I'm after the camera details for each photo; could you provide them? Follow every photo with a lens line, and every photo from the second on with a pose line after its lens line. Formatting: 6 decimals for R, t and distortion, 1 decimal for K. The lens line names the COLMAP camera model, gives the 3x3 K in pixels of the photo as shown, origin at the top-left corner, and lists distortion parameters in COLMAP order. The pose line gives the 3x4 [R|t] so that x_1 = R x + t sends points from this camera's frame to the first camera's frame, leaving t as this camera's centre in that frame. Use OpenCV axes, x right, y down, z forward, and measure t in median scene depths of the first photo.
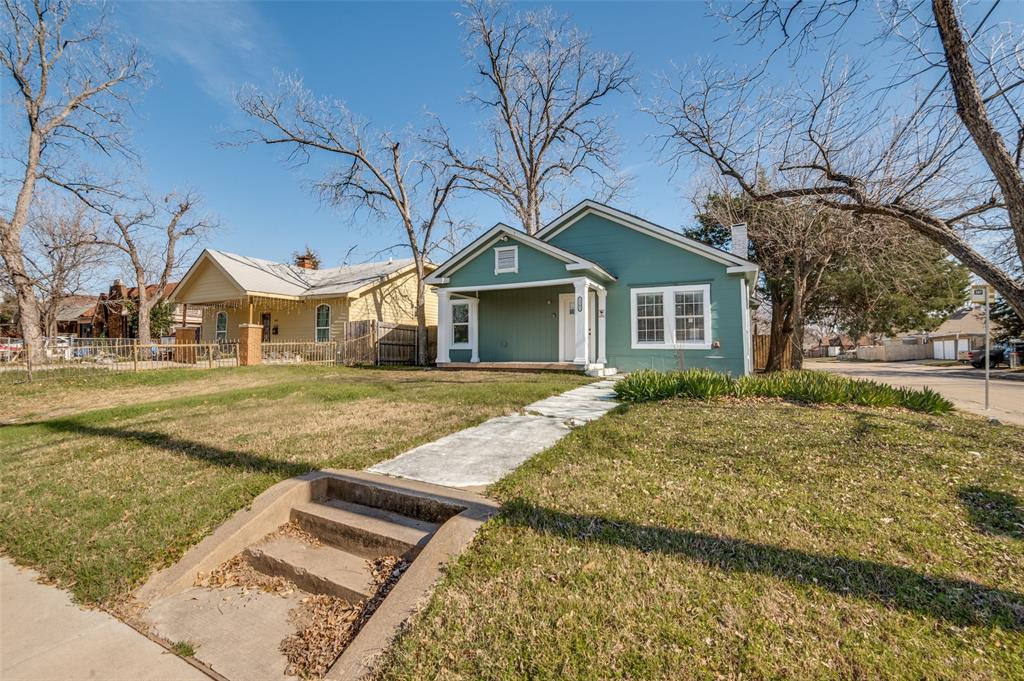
lens RADIAL K [[449.5, 0, 520.2], [0, 449.5, 329.9], [0, 0, 1]] dist [0.000383, -0.000472]
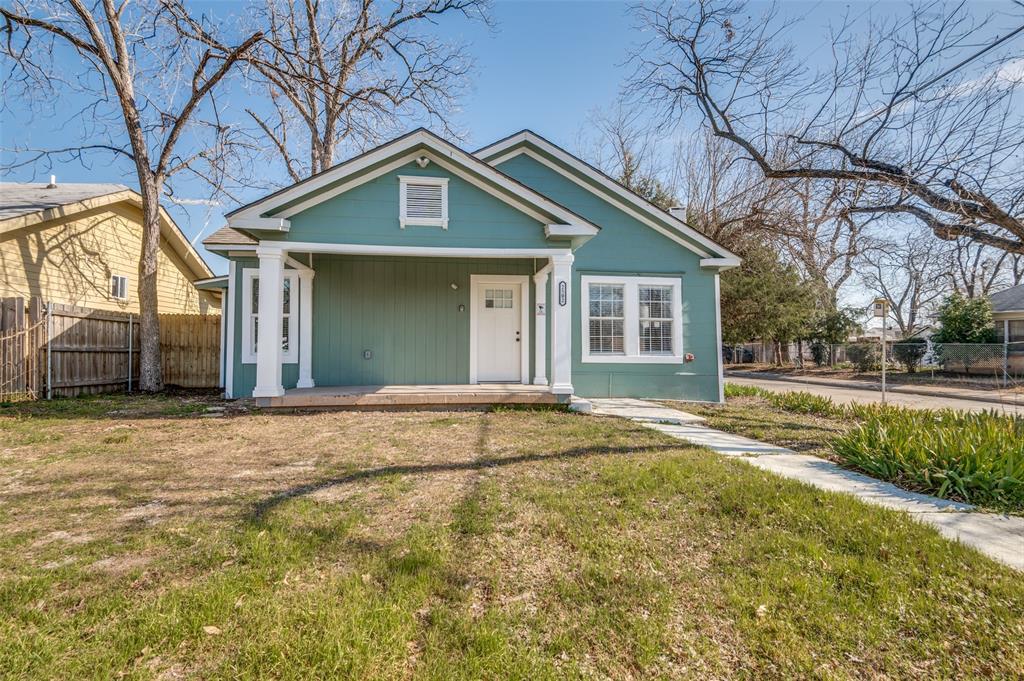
lens RADIAL K [[479.0, 0, 511.7], [0, 479.0, 333.1], [0, 0, 1]] dist [-0.000128, -0.010862]
pose [[0.834591, 0.017942, 0.550578, -0.186975], [-0.029294, 0.999501, 0.011833, -0.006905], [-0.550090, -0.026004, 0.834700, 0.339119]]
